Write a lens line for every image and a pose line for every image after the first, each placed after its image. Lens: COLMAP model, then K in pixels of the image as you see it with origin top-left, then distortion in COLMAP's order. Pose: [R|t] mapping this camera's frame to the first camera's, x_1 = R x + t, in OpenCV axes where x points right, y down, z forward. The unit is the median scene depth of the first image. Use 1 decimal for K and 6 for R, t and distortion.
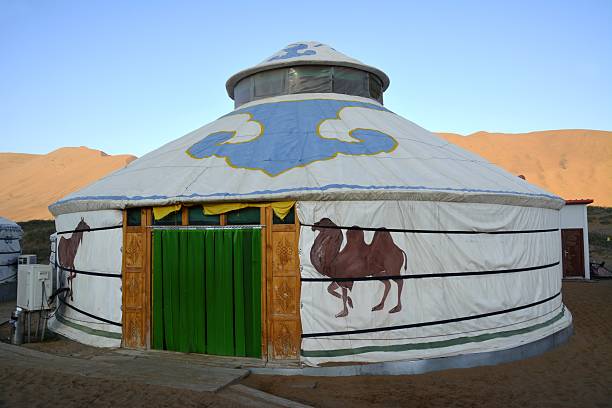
lens RADIAL K [[495.8, 0, 306.0], [0, 495.8, 204.0], [0, 0, 1]] dist [-0.151341, 0.147471]
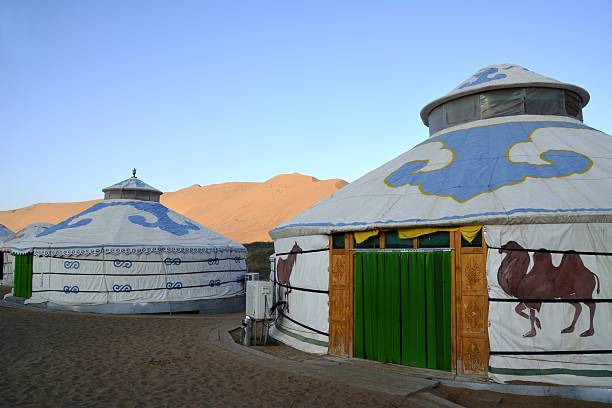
lens RADIAL K [[495.8, 0, 306.0], [0, 495.8, 204.0], [0, 0, 1]] dist [-0.151341, 0.147471]
pose [[0.915353, -0.031866, -0.401390, 0.050212], [0.015065, 0.998876, -0.044946, -0.009644], [0.402371, 0.035095, 0.914804, -0.105311]]
